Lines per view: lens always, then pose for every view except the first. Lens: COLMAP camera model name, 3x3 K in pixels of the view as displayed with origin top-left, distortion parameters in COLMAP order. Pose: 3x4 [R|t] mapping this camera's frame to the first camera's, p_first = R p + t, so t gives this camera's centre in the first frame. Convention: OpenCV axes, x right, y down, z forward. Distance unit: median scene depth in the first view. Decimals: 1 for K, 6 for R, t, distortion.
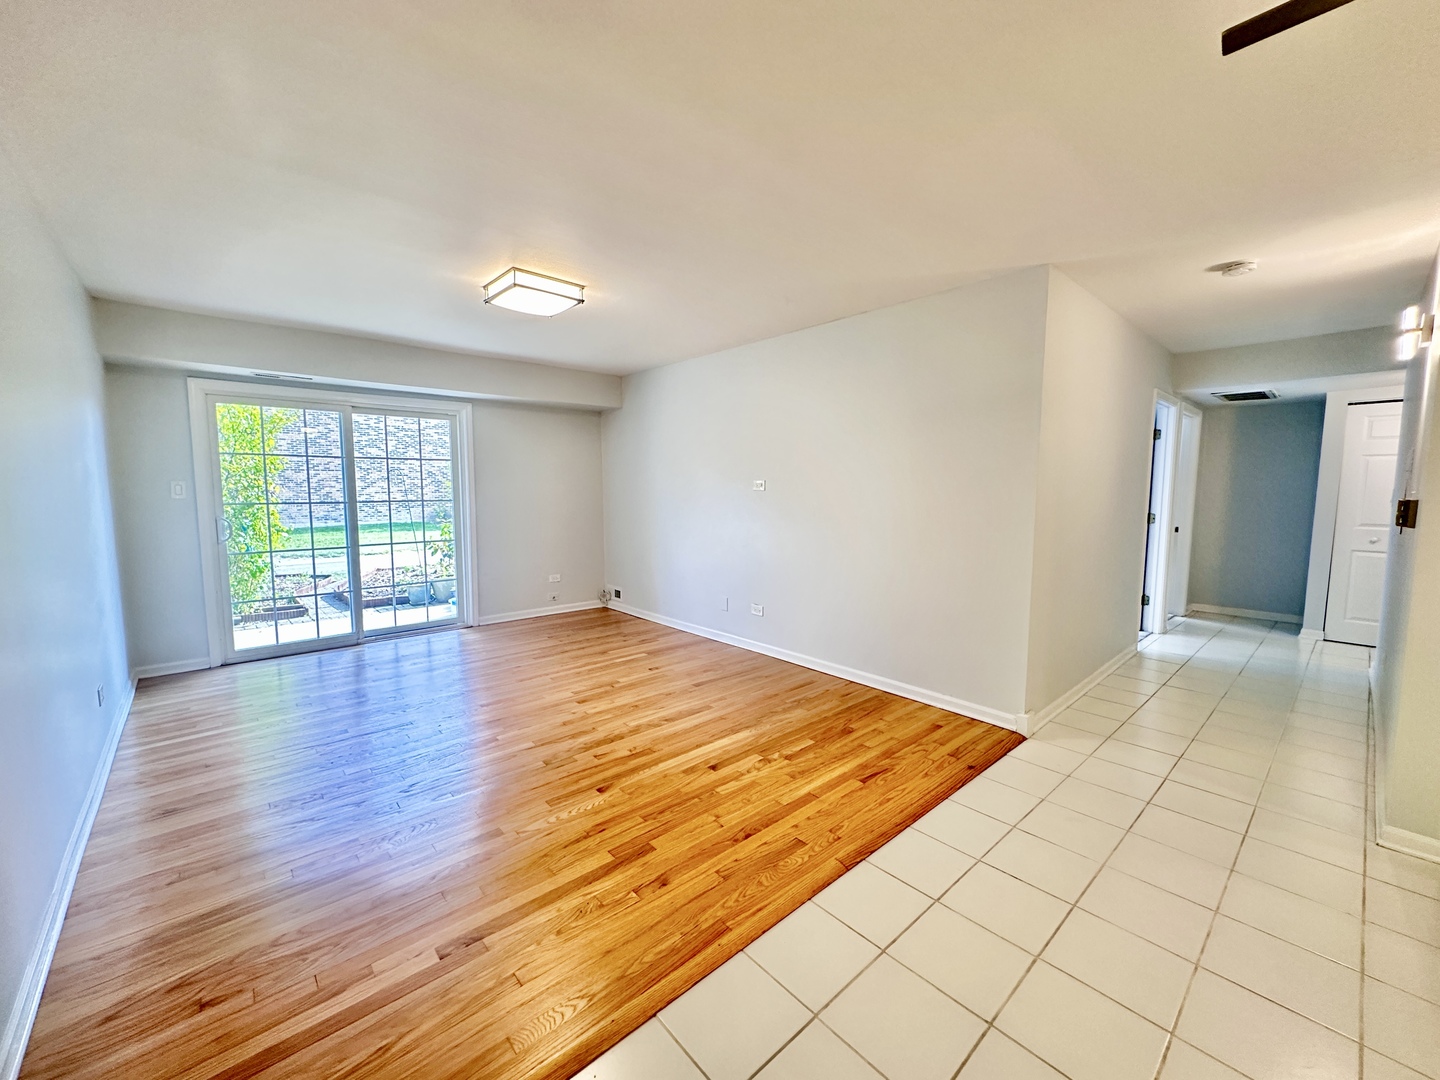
lens RADIAL K [[576.8, 0, 714.5], [0, 576.8, 544.3], [0, 0, 1]] dist [0.001006, 0.000048]
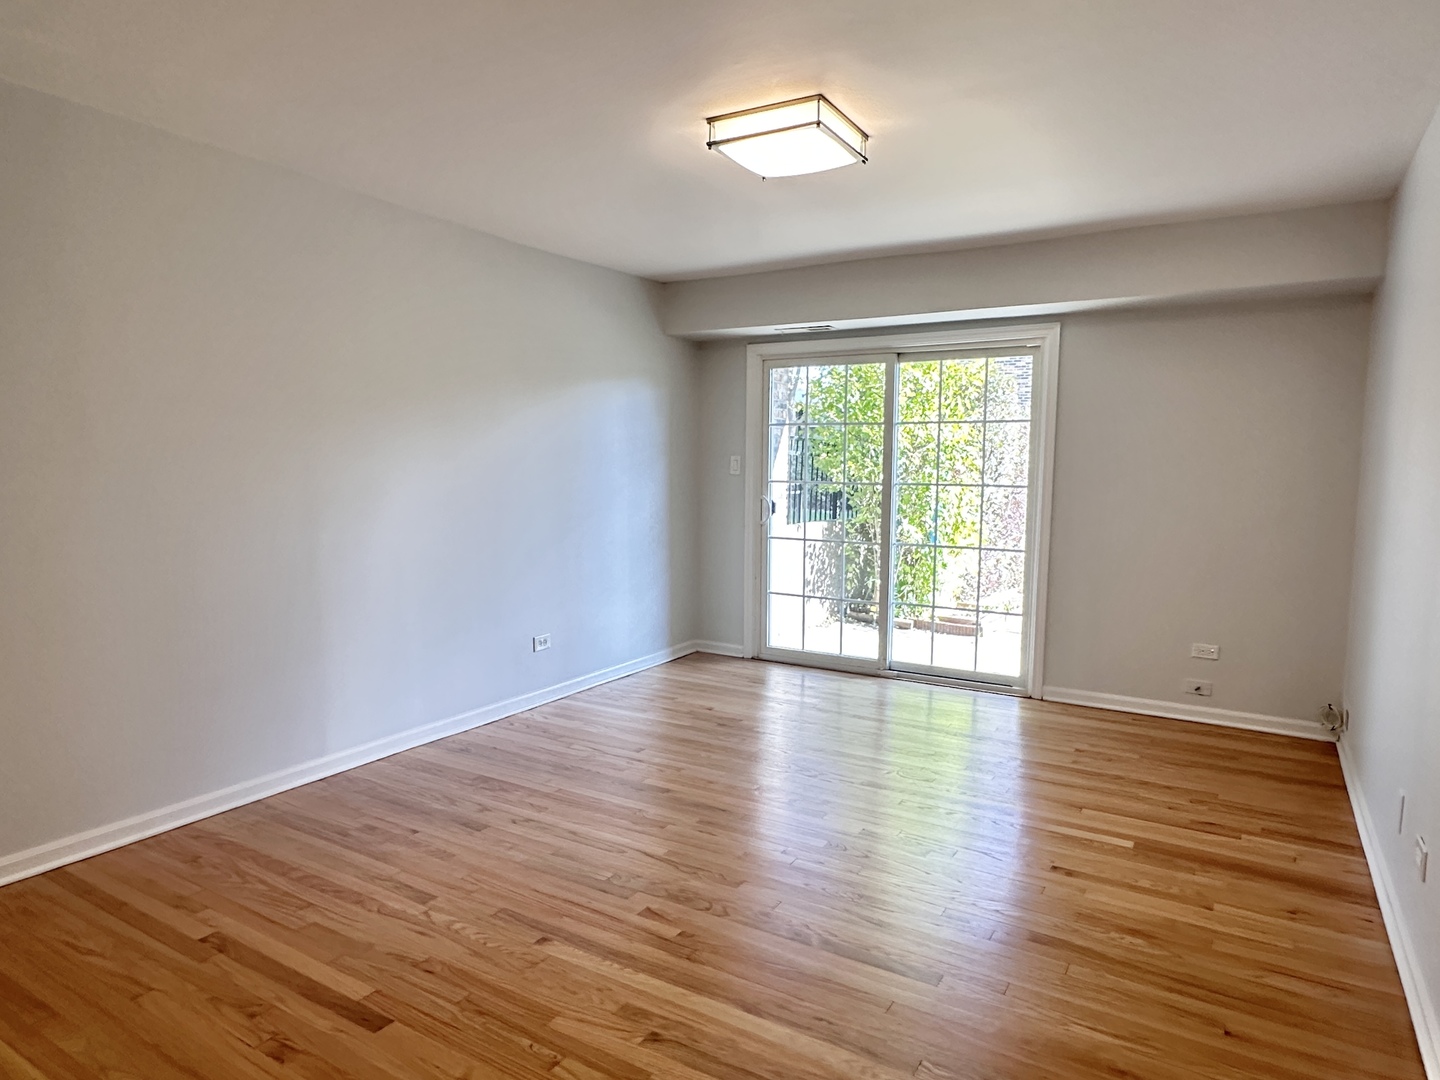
lens RADIAL K [[890.1, 0, 716.6], [0, 890.1, 531.7], [0, 0, 1]] dist [-0.000317, 0.000789]
pose [[0.288964, 0.073698, -0.954499, 0.425877], [-0.105462, 0.993415, 0.044775, -0.042673], [0.951513, 0.087725, 0.294834, 0.494229]]
